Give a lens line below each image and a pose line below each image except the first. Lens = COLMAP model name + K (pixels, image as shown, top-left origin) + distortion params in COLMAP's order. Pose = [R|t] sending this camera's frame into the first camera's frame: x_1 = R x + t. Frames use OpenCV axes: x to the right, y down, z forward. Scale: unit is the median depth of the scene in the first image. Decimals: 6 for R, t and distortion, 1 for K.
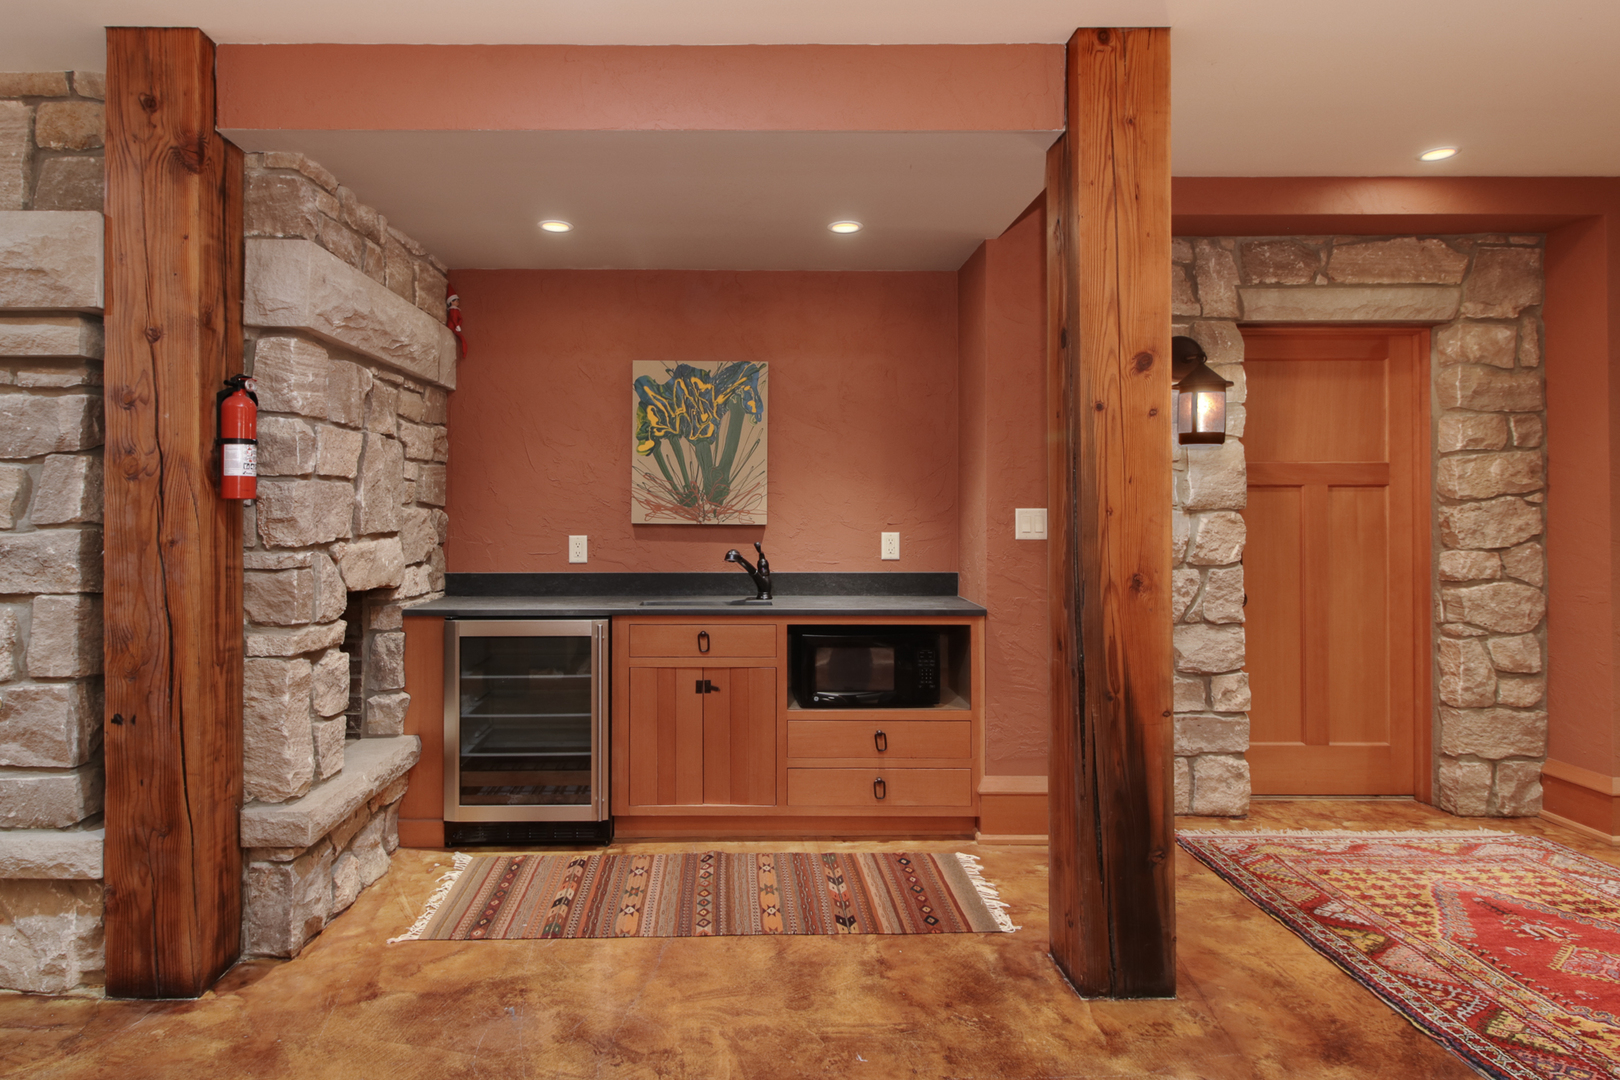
lens RADIAL K [[781.7, 0, 805.4], [0, 781.7, 511.8], [0, 0, 1]] dist [0.002515, -0.005826]
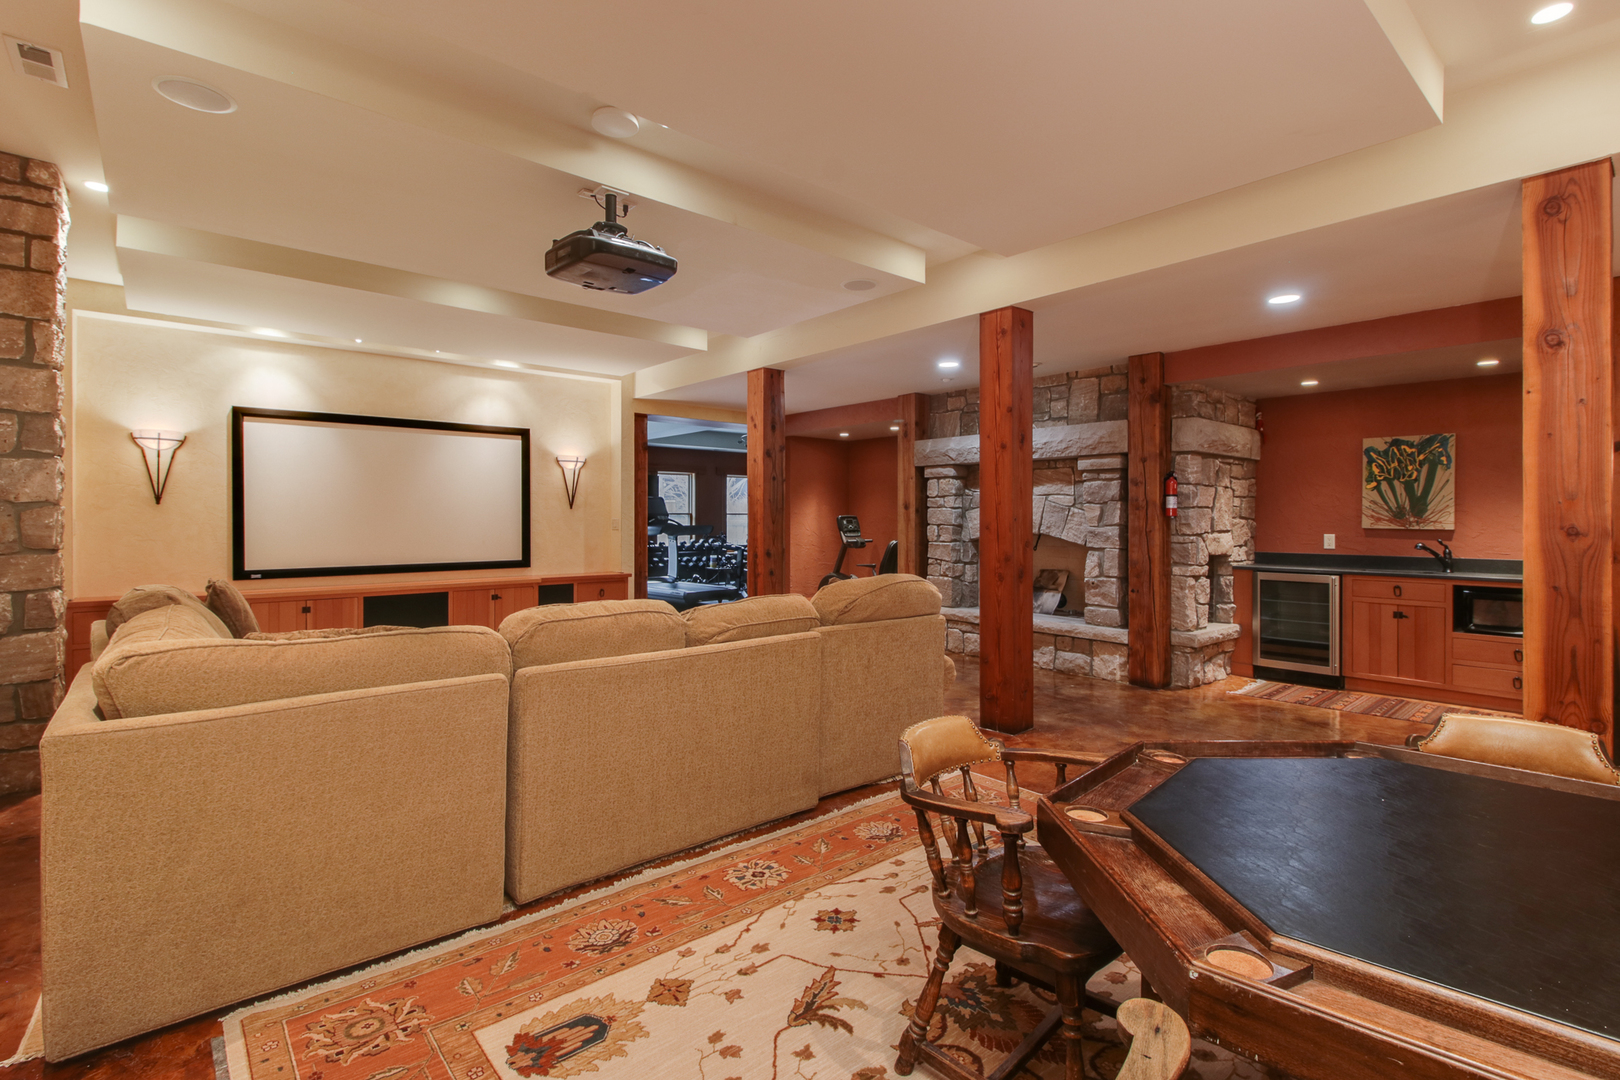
lens RADIAL K [[749.2, 0, 803.8], [0, 749.2, 514.1], [0, 0, 1]] dist [0.018088, -0.008010]
pose [[0.544856, -0.003689, -0.838521, 0.685350], [-0.004650, 0.999962, -0.007421, 0.001756], [0.838517, 0.007942, 0.544818, -1.323008]]
